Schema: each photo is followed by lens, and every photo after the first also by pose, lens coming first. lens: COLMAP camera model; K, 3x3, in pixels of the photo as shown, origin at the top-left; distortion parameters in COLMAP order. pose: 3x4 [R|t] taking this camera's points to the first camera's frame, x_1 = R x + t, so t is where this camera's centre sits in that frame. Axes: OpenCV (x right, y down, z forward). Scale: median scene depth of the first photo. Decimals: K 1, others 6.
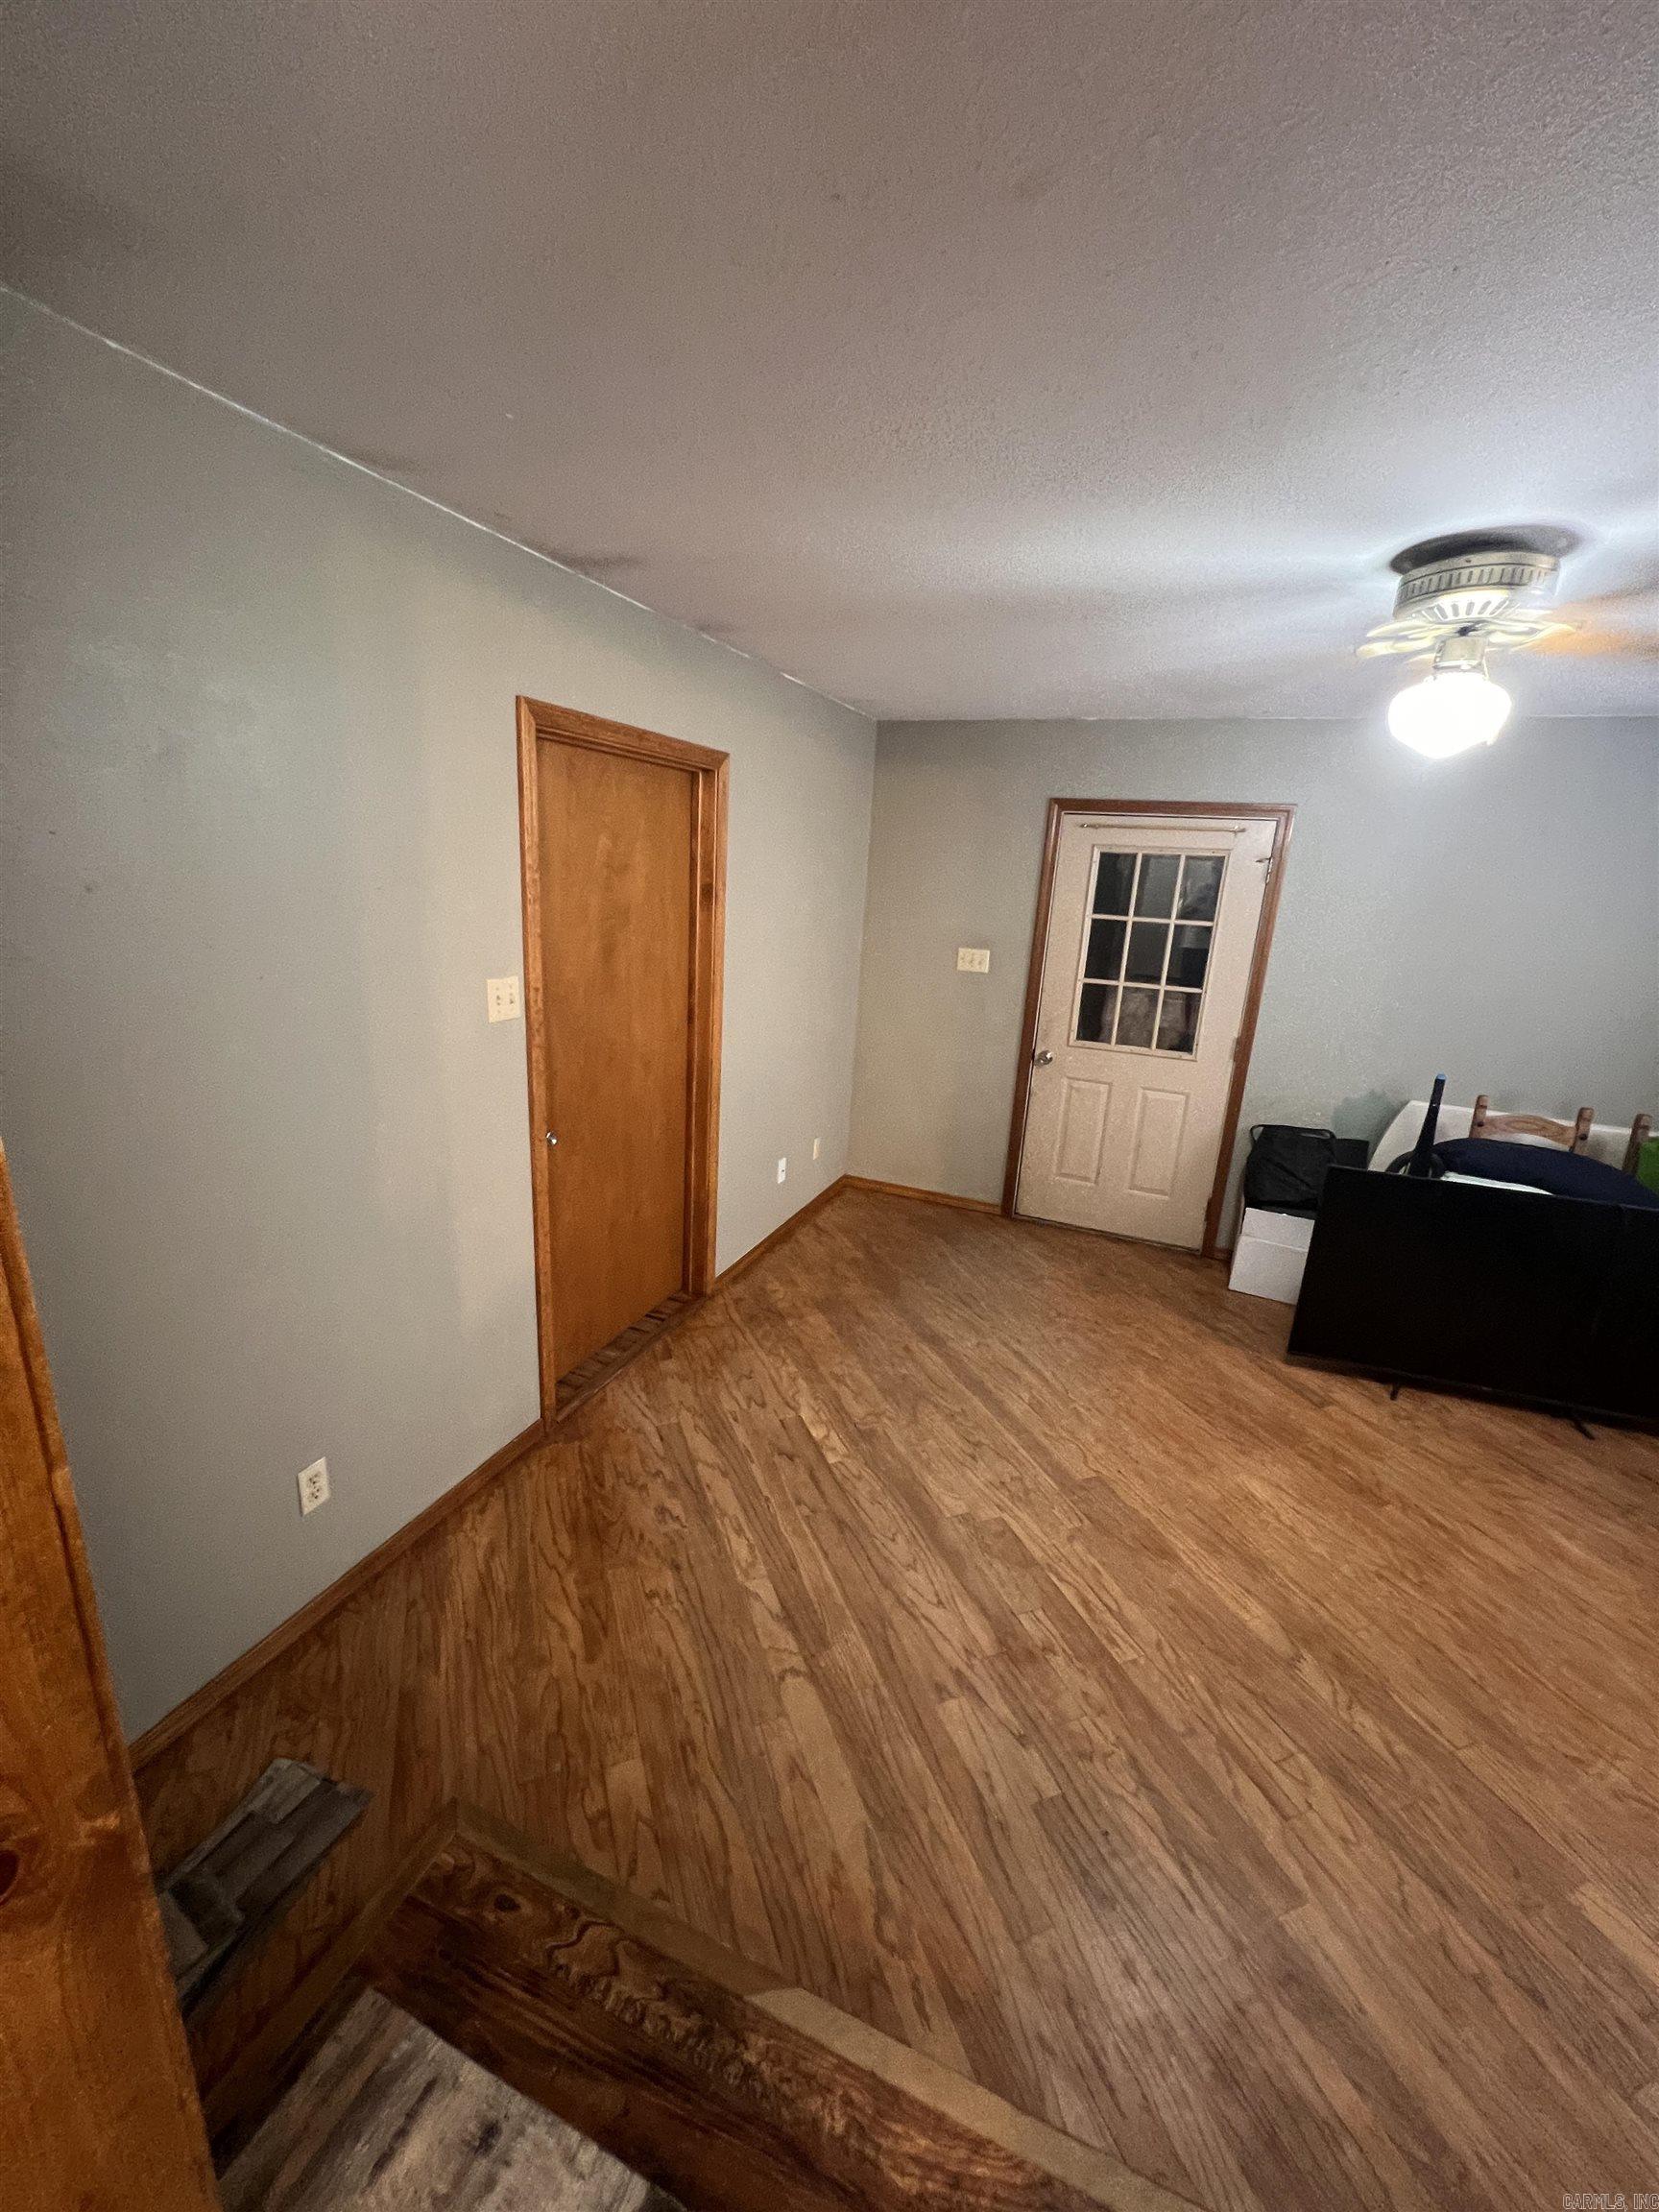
lens RADIAL K [[882.0, 0, 826.6], [0, 882.0, 1111.8], [0, 0, 1]] dist [-0.000906, 0.001050]
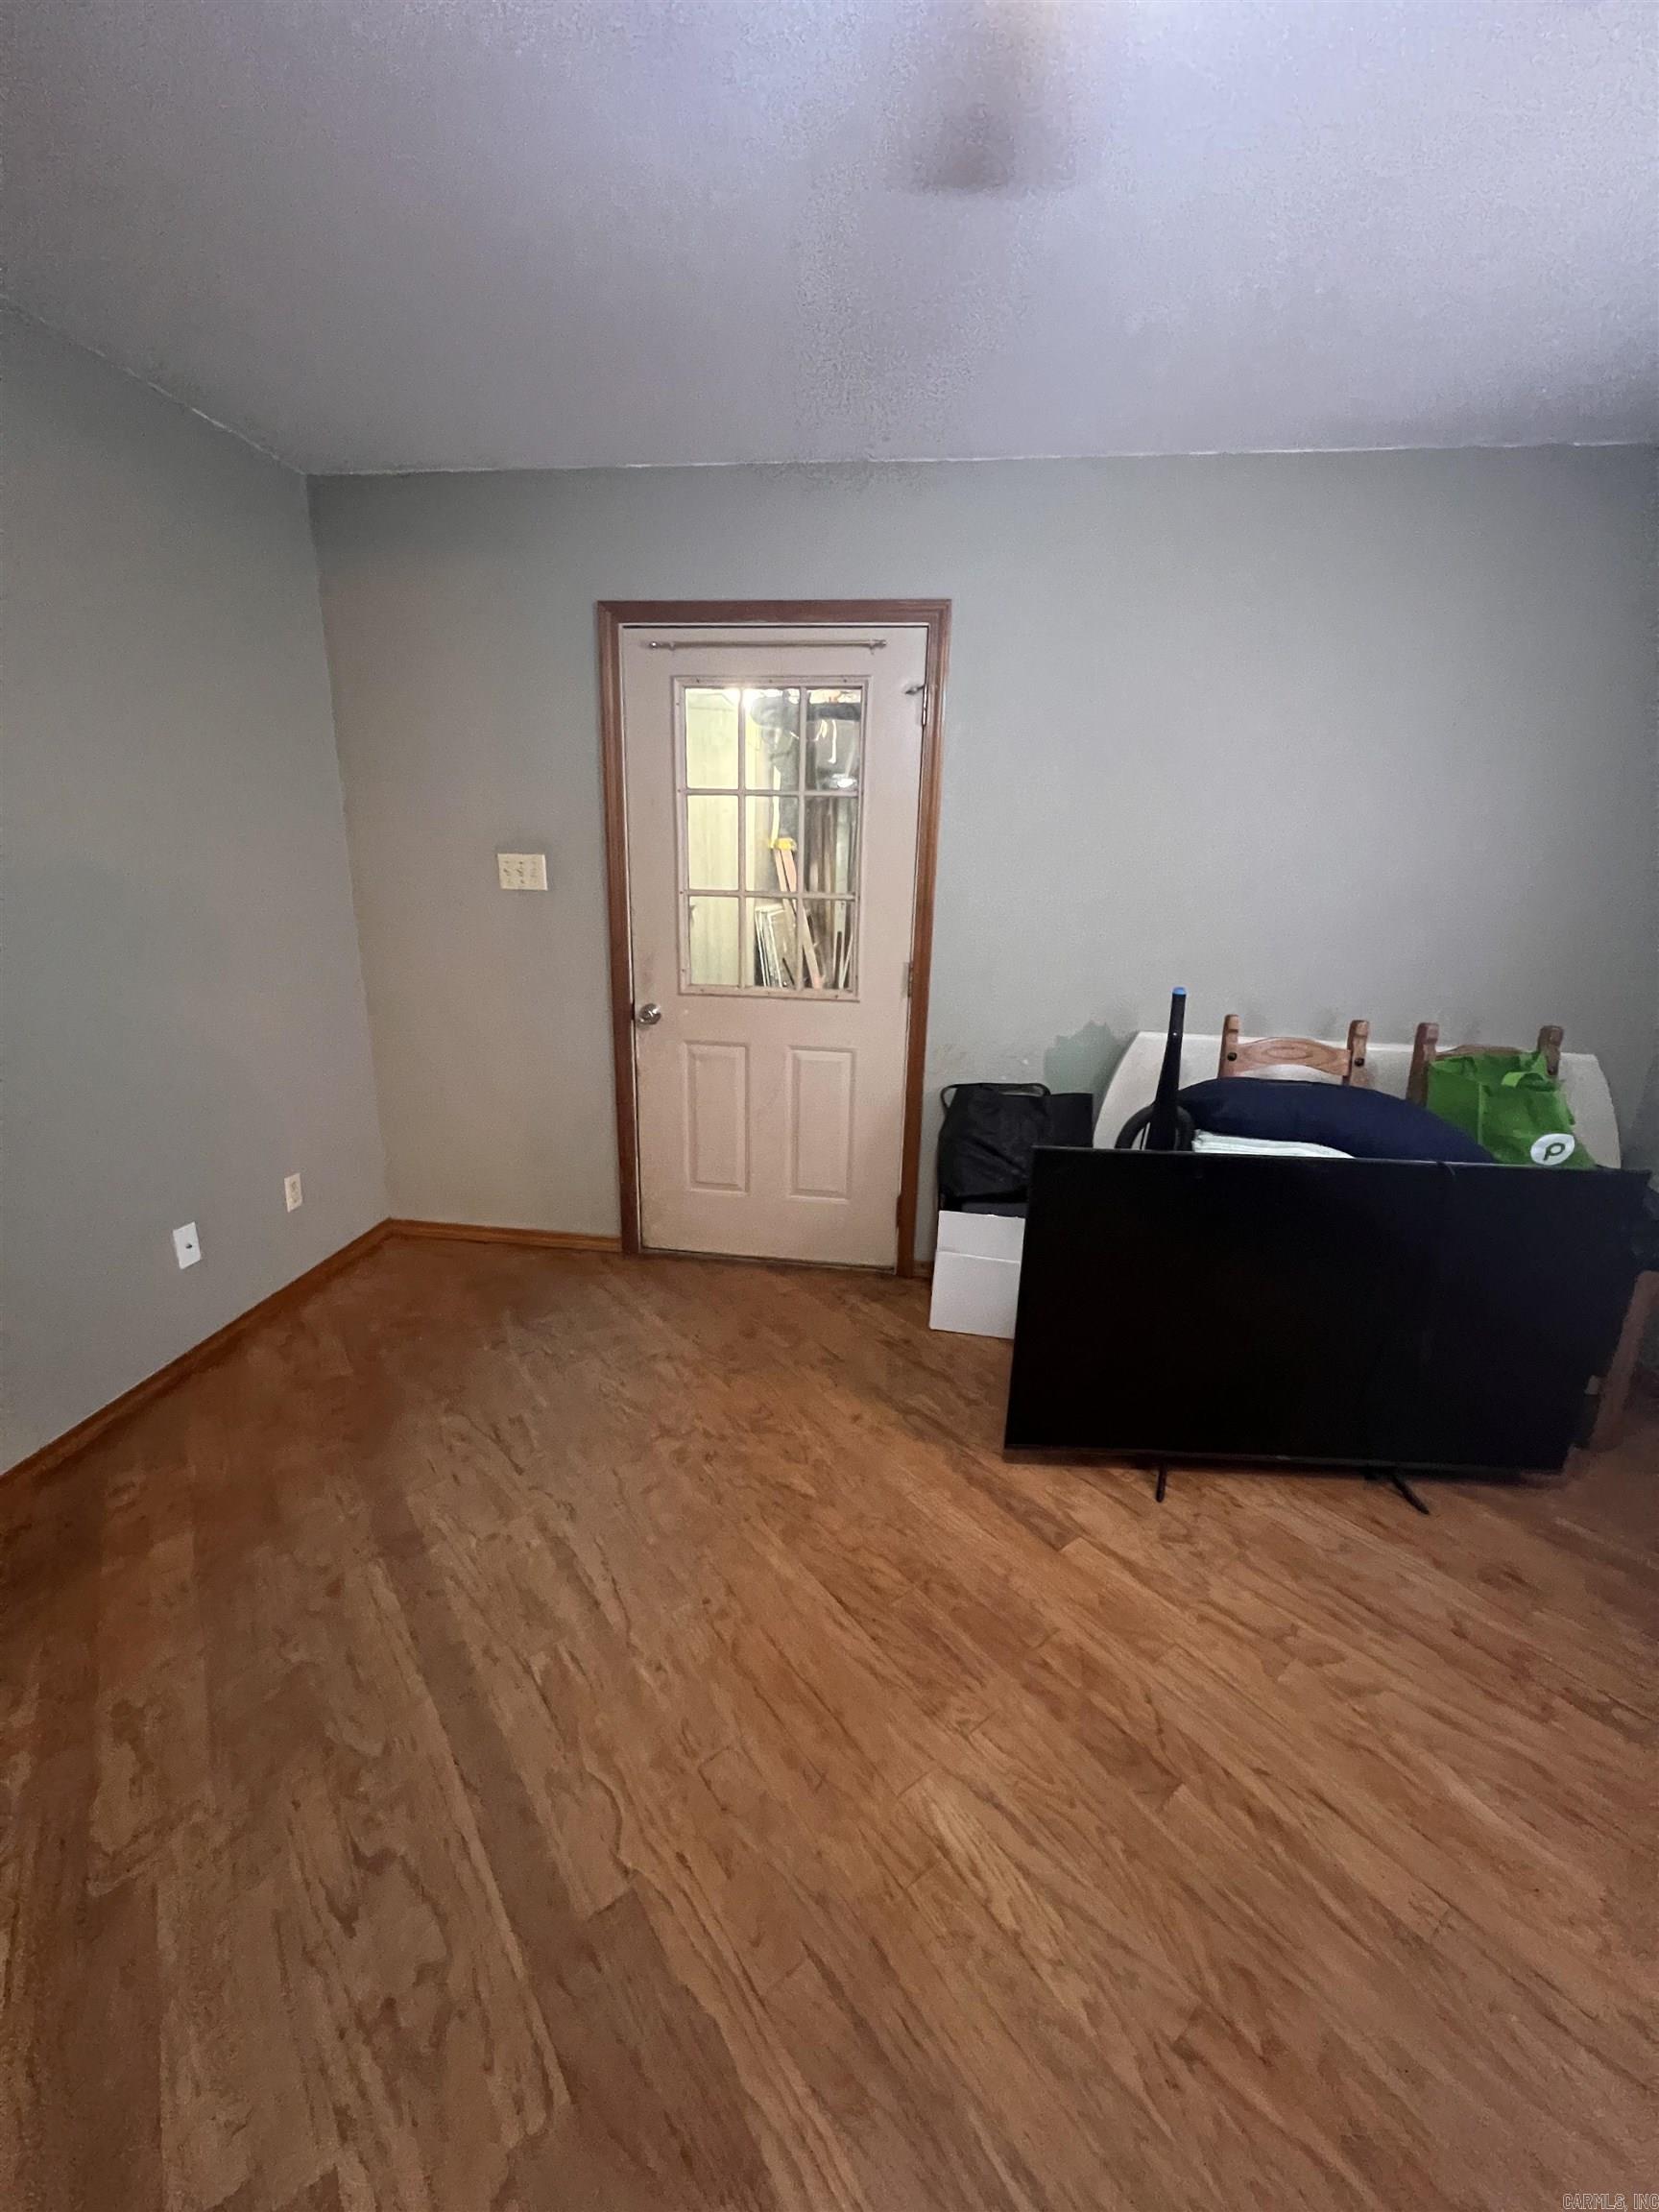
lens RADIAL K [[882.0, 0, 827.9], [0, 882.0, 1107.4], [0, 0, 1]] dist [-0.000906, 0.001050]
pose [[0.962703, -0.103758, 0.249874, 0.288732], [0.099027, 0.994587, 0.031466, 0.000543], [-0.251786, -0.005548, 0.967767, 0.456474]]
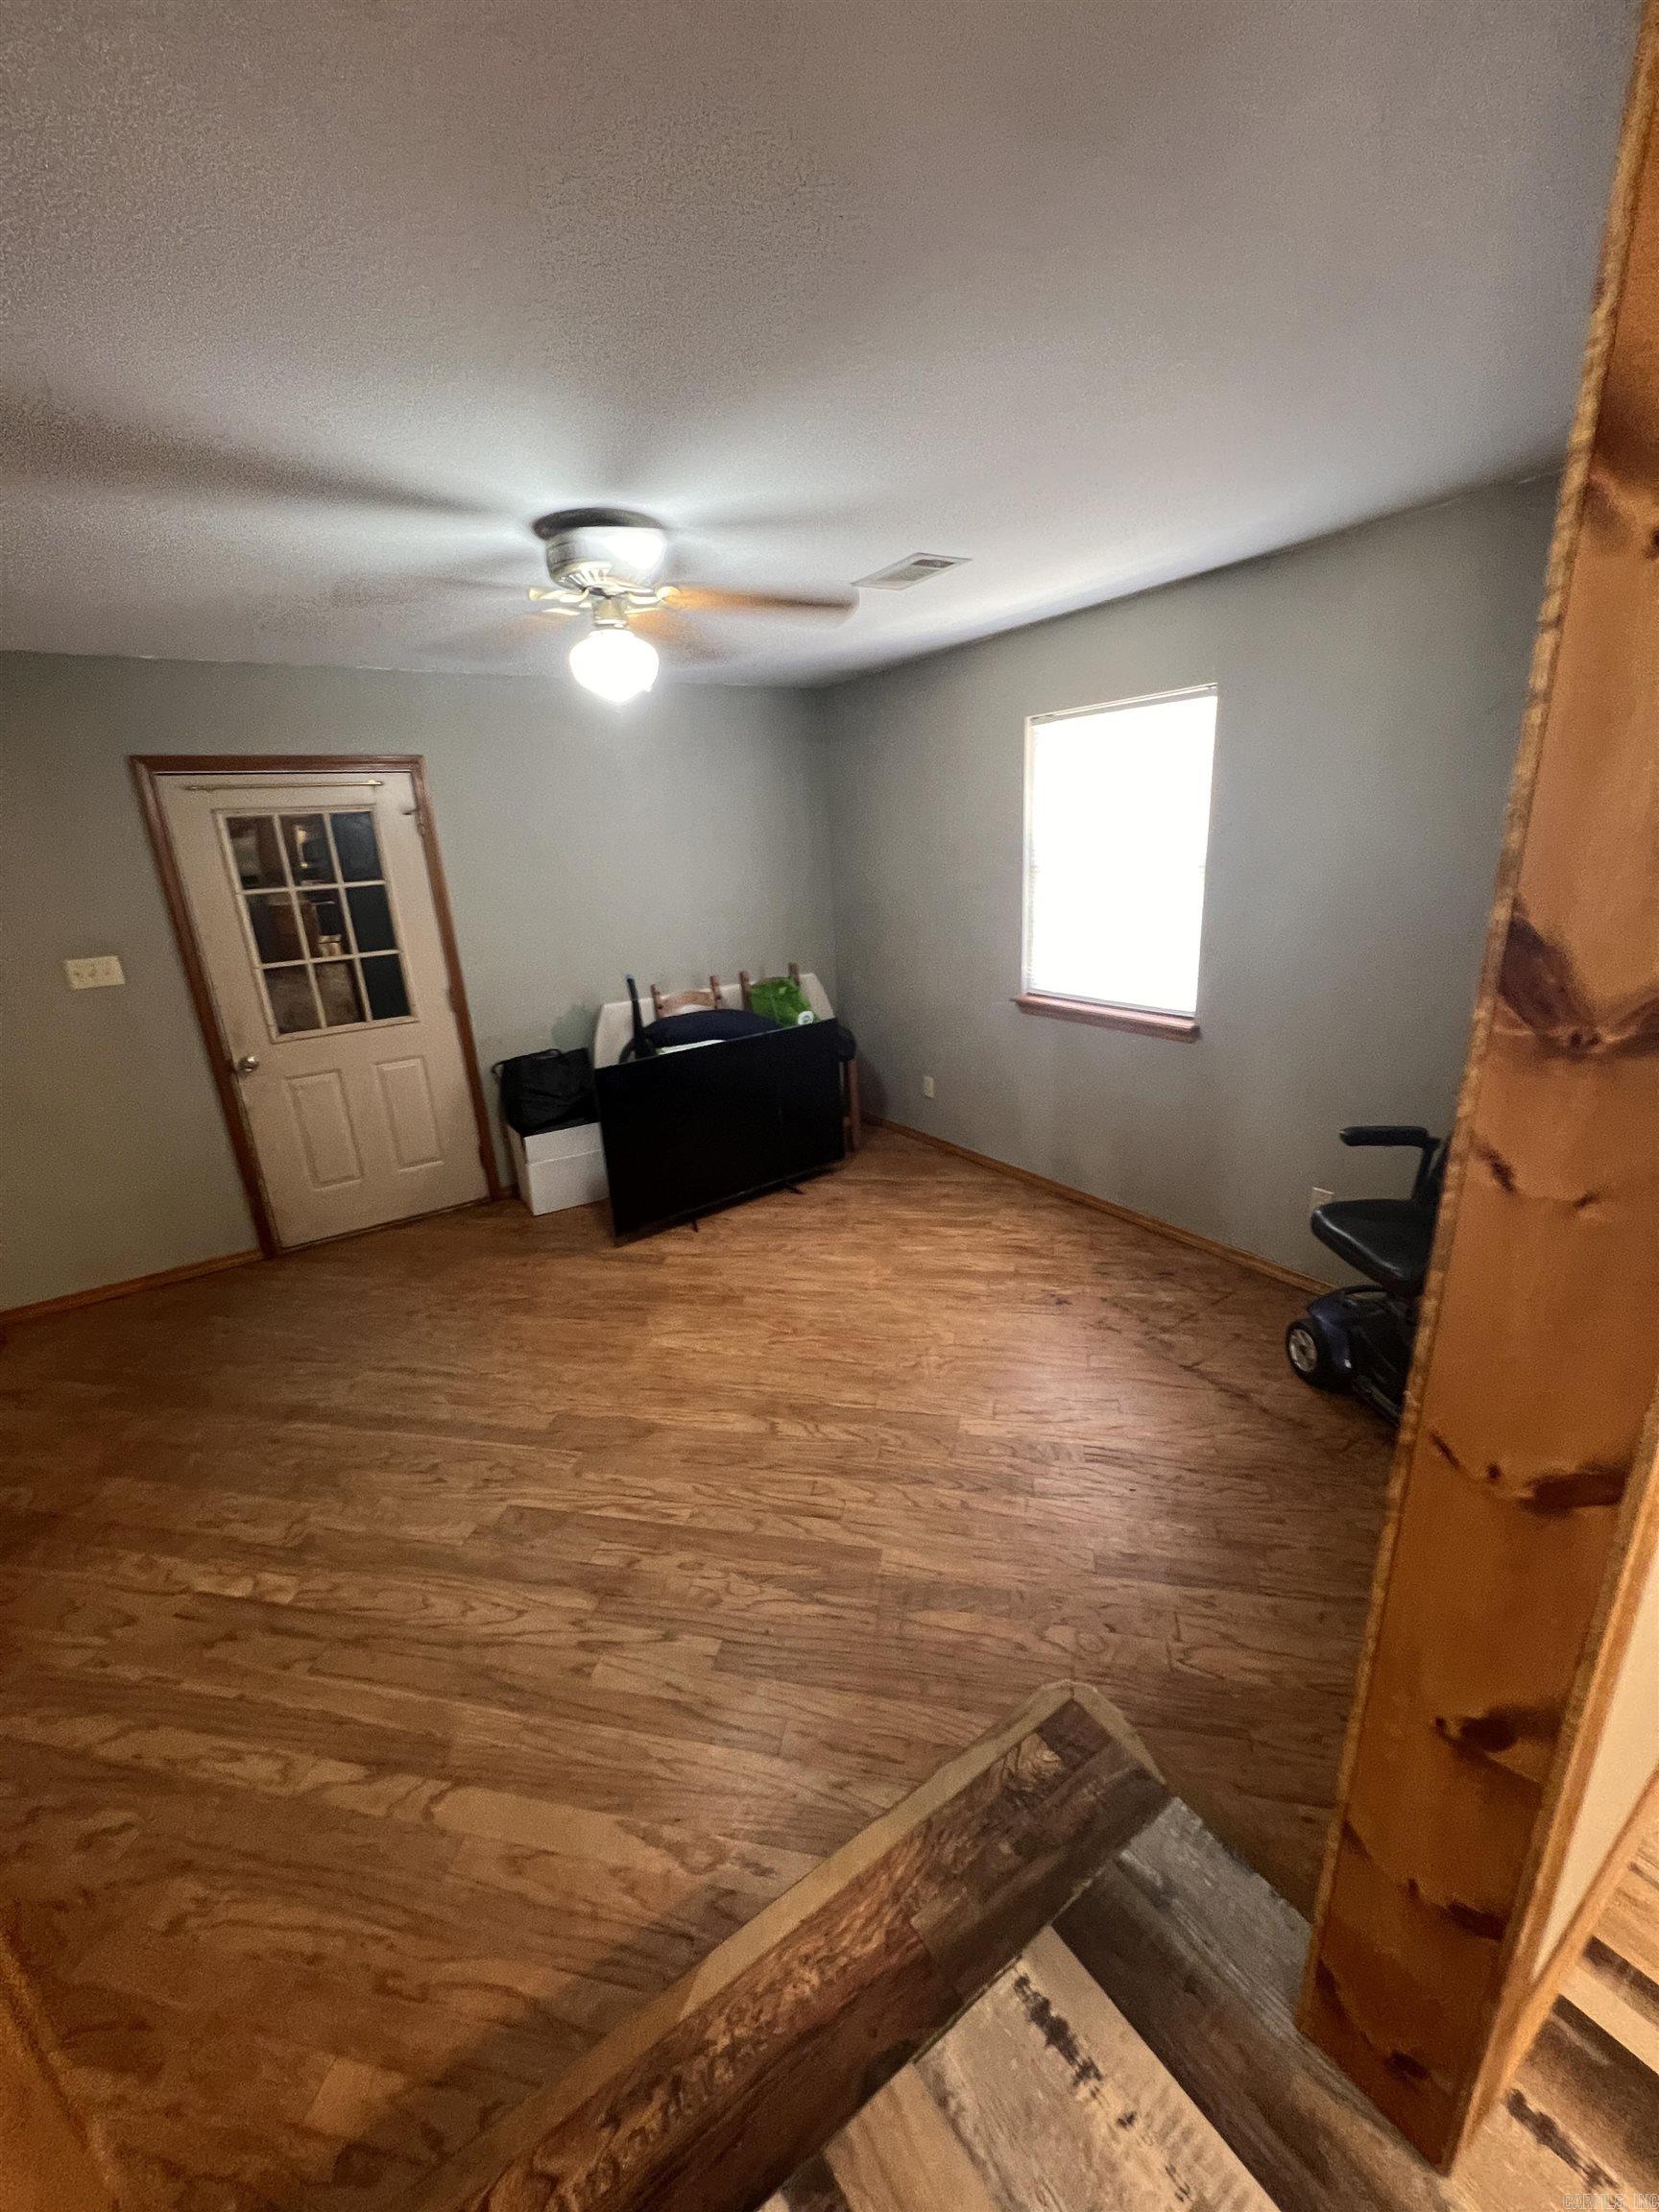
lens RADIAL K [[882.0, 0, 823.7], [0, 882.0, 1111.4], [0, 0, 1]] dist [-0.000906, 0.001050]
pose [[0.547072, -0.332705, 0.768127, -0.166704], [0.306811, 0.933459, 0.185801, -0.010083], [-0.778832, 0.134023, 0.612747, 0.072318]]
